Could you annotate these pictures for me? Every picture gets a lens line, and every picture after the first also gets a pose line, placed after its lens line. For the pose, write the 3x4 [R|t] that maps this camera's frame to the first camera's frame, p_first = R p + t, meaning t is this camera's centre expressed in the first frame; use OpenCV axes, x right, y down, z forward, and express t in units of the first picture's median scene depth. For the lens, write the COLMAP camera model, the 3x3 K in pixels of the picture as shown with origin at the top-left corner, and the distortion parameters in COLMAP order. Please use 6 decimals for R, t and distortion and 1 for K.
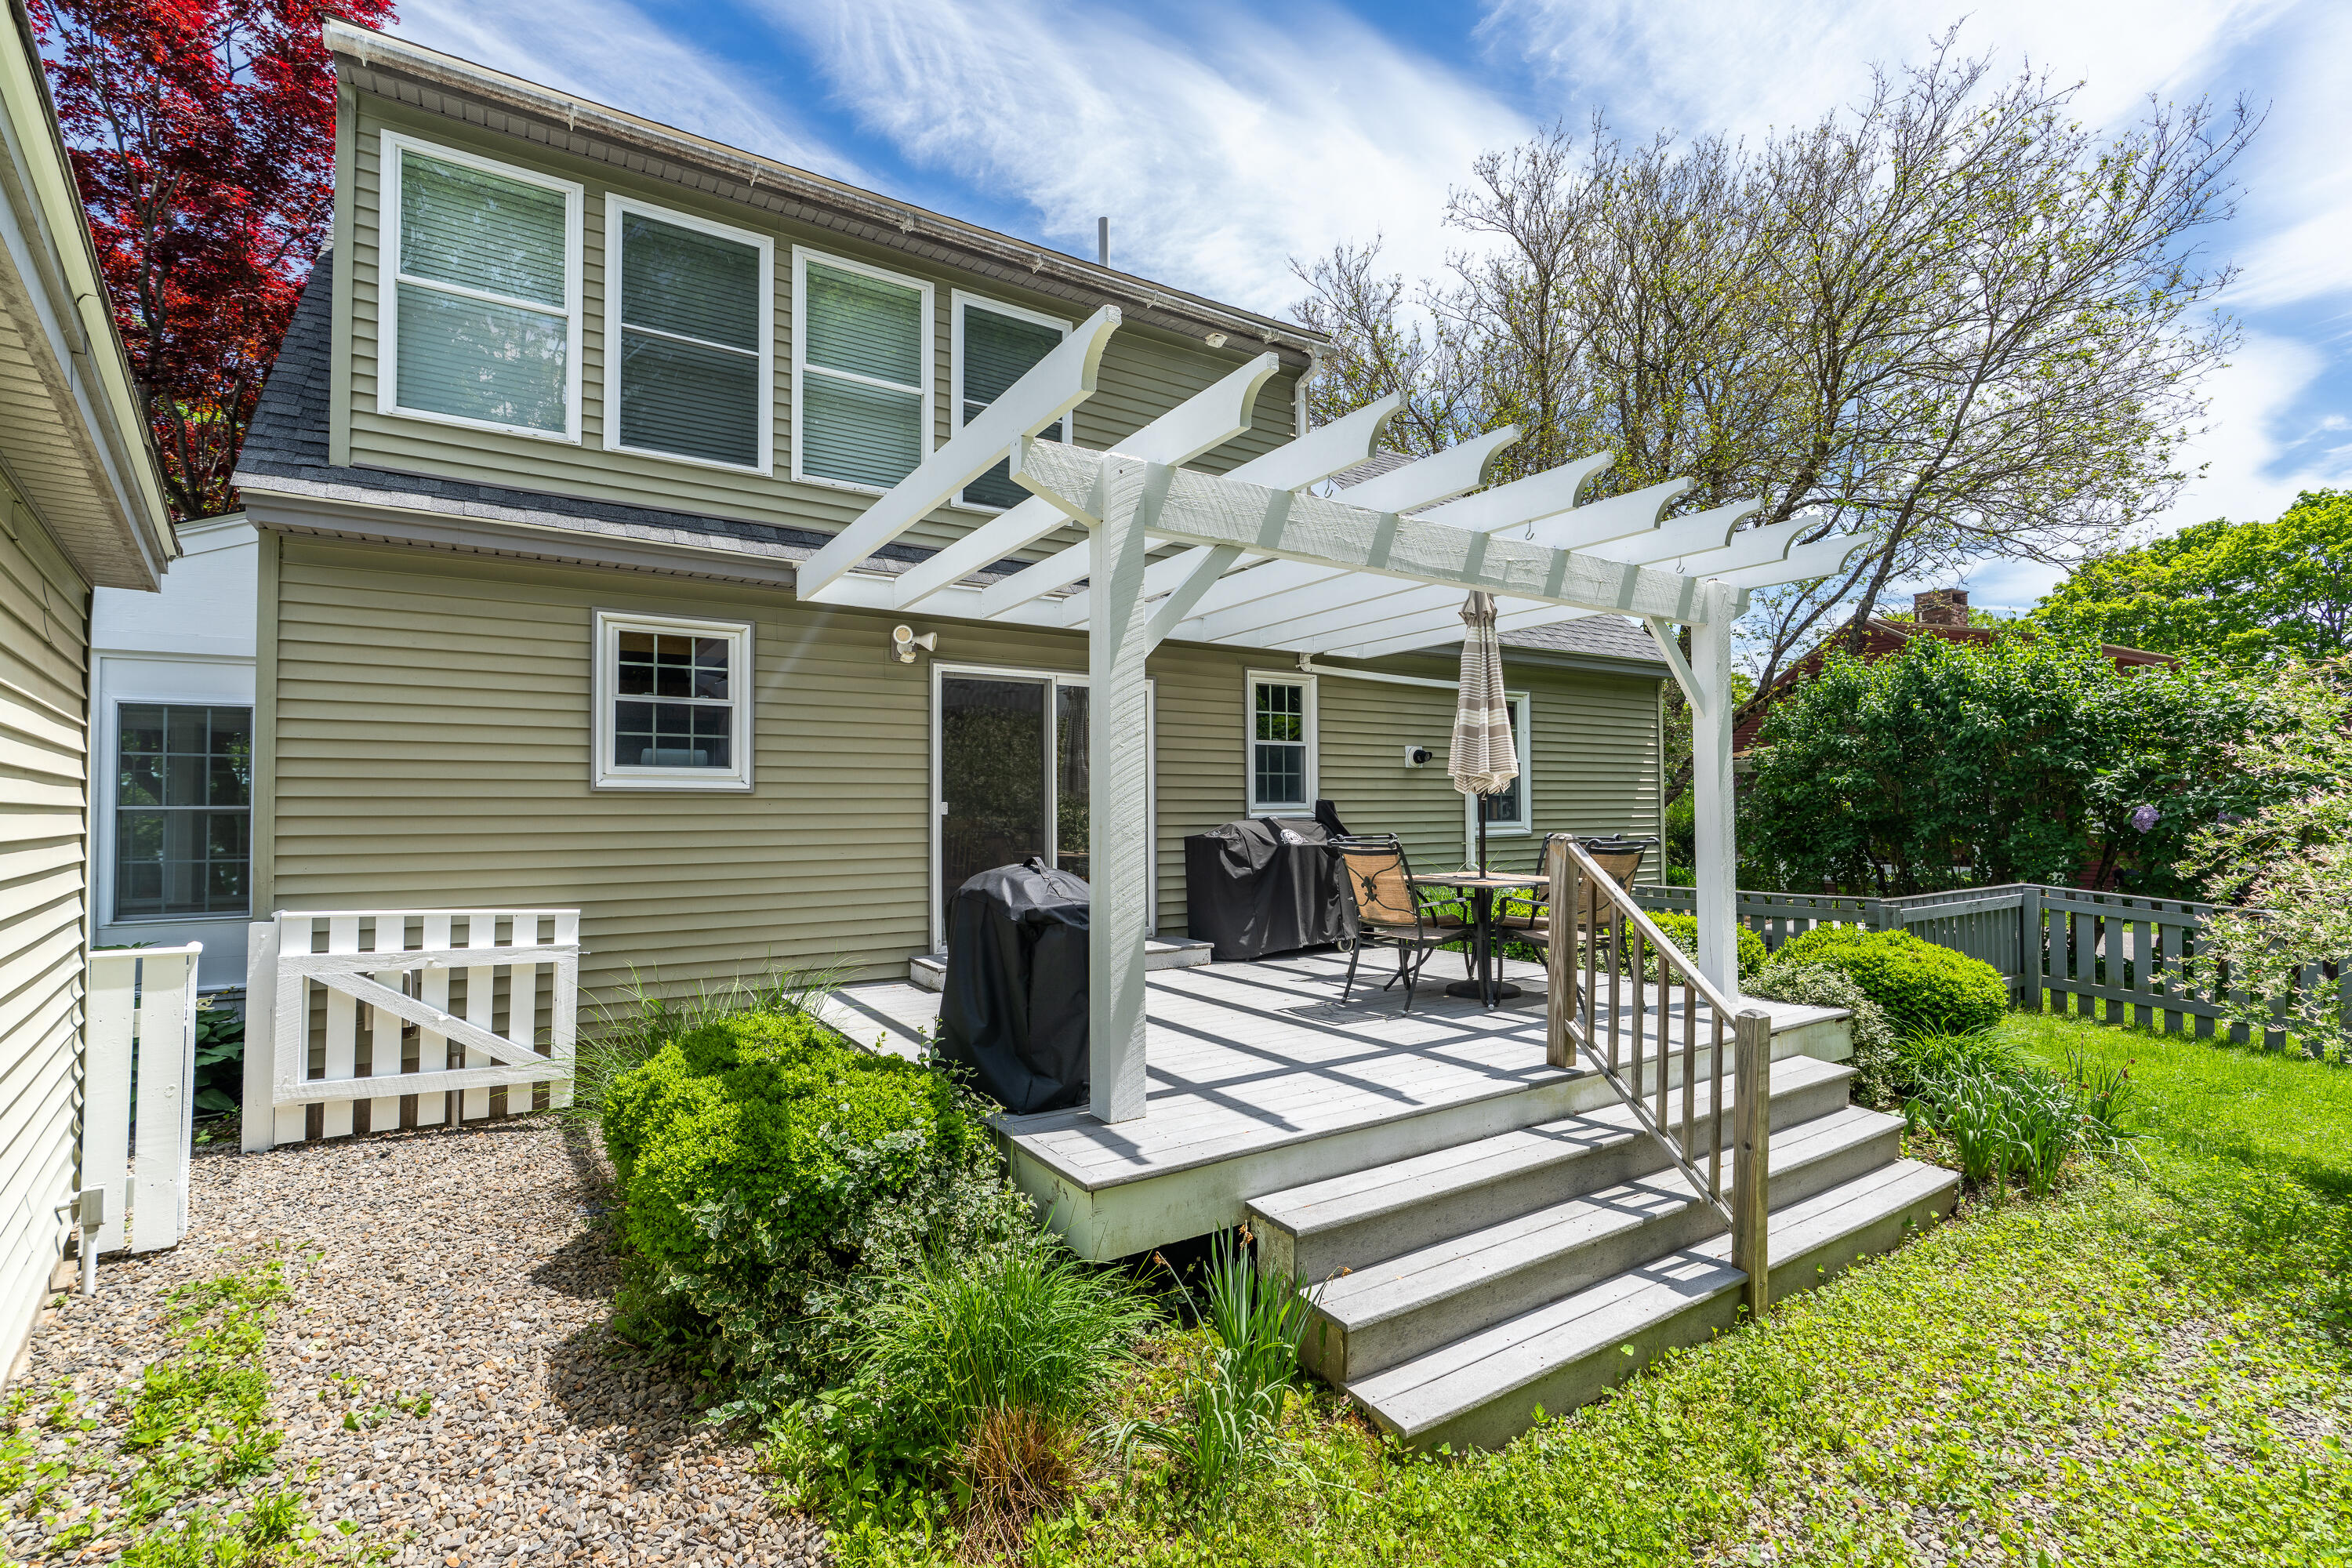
lens RADIAL K [[1049.3, 0, 1170.4], [0, 1049.3, 788.3], [0, 0, 1]] dist [-0.011541, 0.004059]
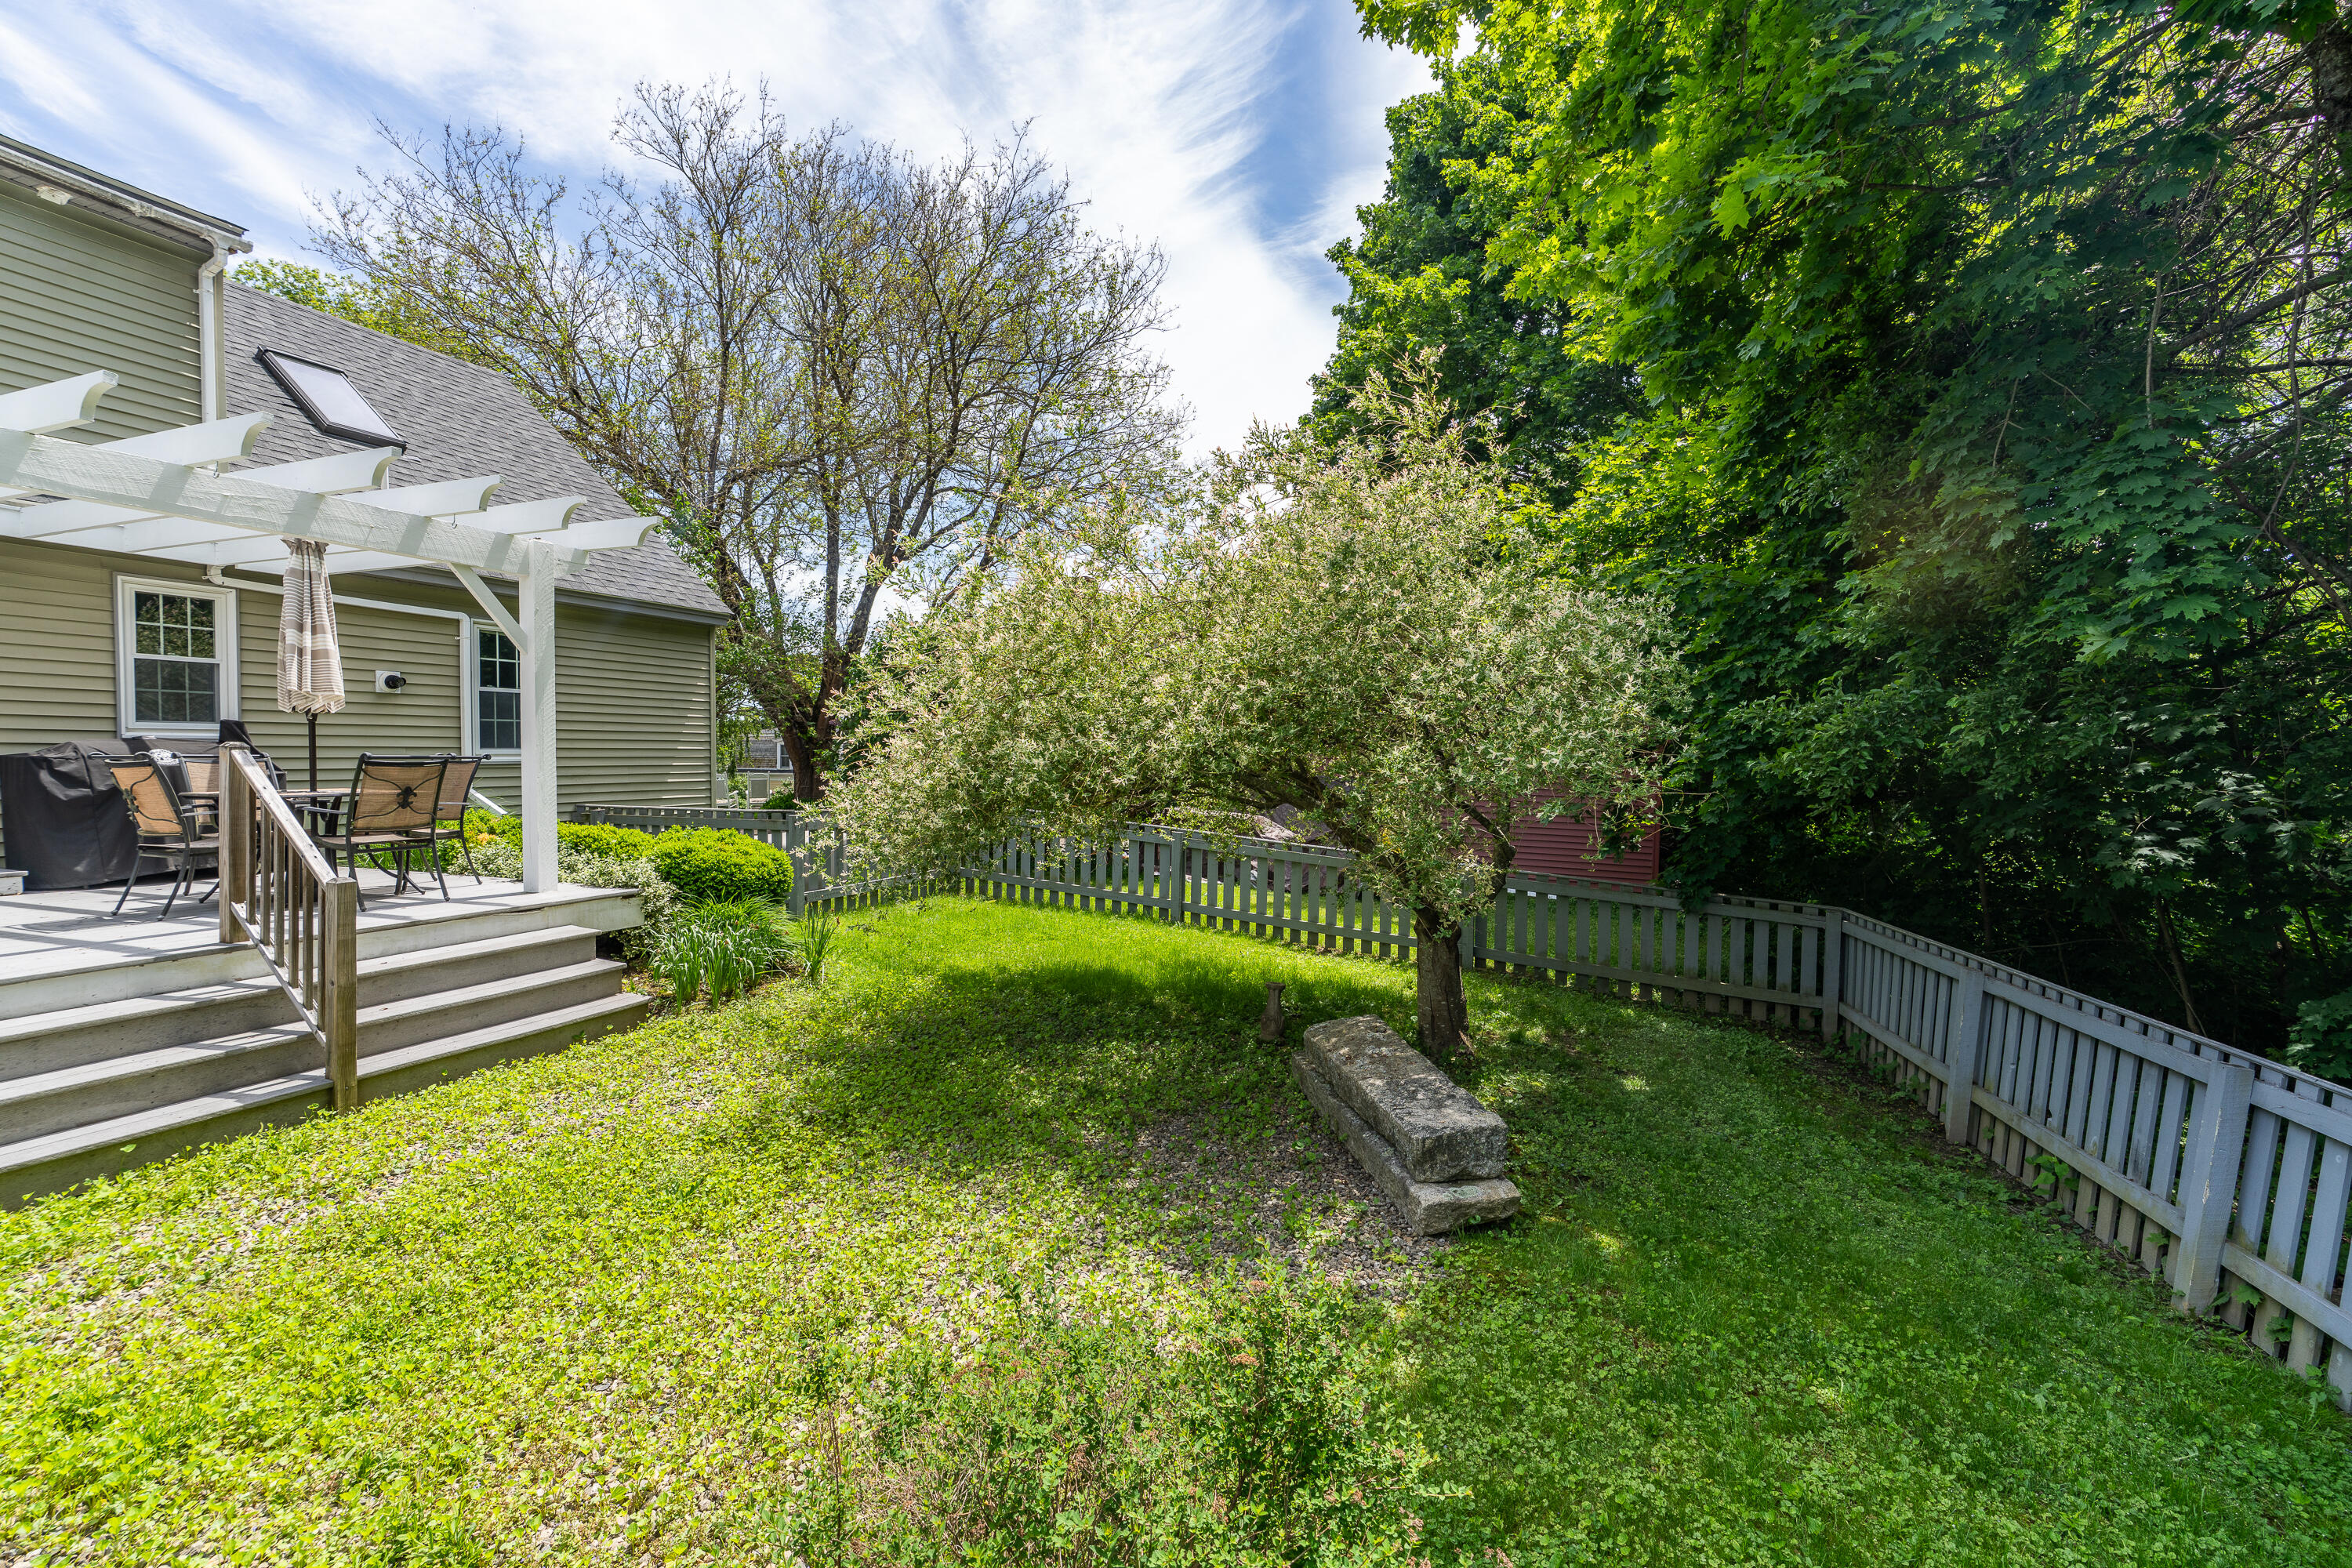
lens RADIAL K [[1049.3, 0, 1170.4], [0, 1049.3, 788.3], [0, 0, 1]] dist [-0.011541, 0.004059]
pose [[0.812292, -0.006977, 0.583210, 0.399919], [-0.023601, 0.998716, 0.044820, 0.014230], [-0.582774, -0.050171, 0.811084, -0.388321]]
